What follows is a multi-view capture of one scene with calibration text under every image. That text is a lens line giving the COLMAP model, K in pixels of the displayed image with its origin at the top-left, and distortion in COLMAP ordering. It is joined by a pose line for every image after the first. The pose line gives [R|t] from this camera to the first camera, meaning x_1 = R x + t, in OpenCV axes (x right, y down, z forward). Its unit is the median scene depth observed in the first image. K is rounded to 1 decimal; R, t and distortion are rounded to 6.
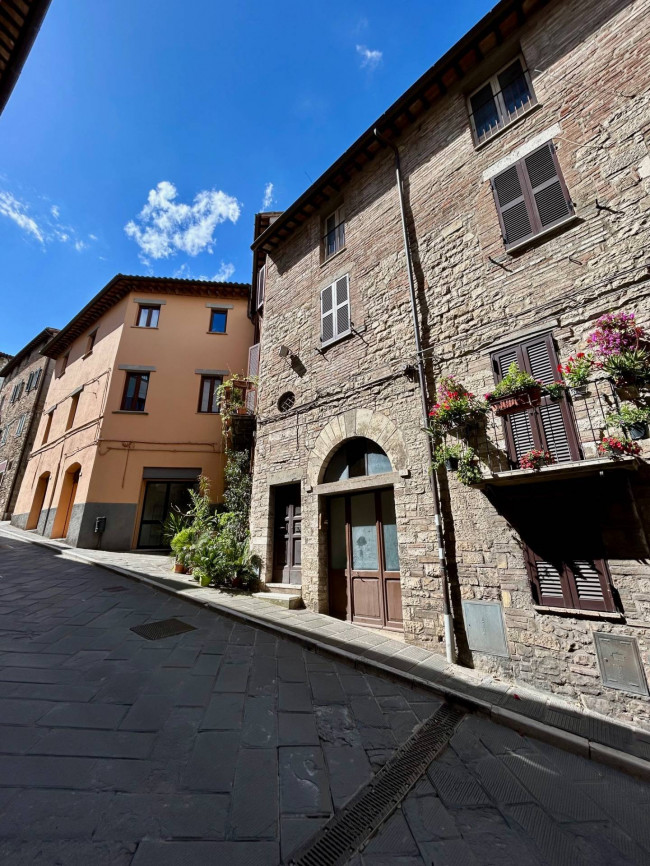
lens RADIAL K [[349.5, 0, 324.4], [0, 349.5, 429.7], [0, 0, 1]] dist [-0.000669, 0.000533]
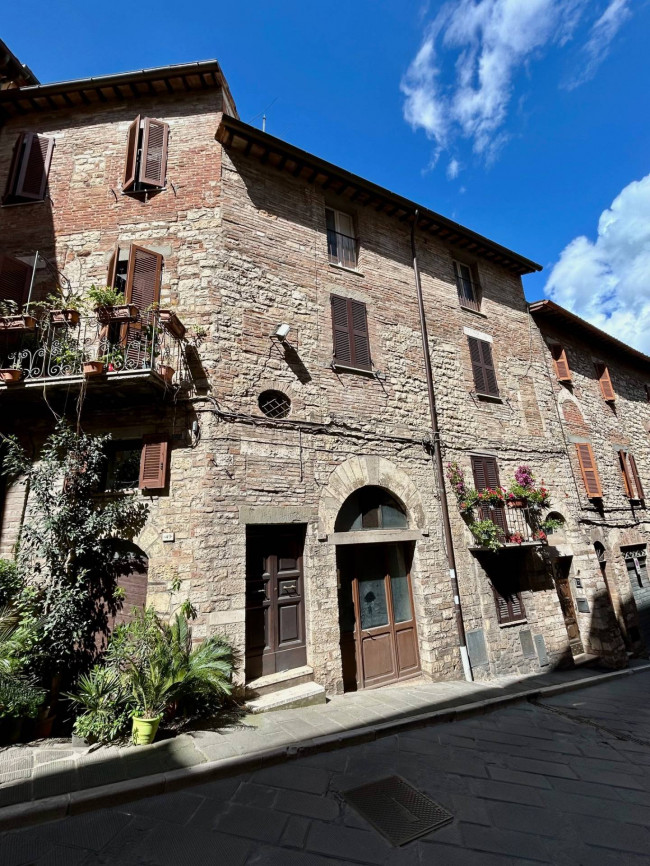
lens RADIAL K [[384.5, 0, 325.5], [0, 384.5, 432.0], [0, 0, 1]] dist [-0.001197, -0.000191]
pose [[0.303653, 0.257585, 0.917303, -1.064764], [-0.257263, 0.949168, -0.181372, 0.120037], [-0.917393, -0.180914, 0.354485, 0.866107]]
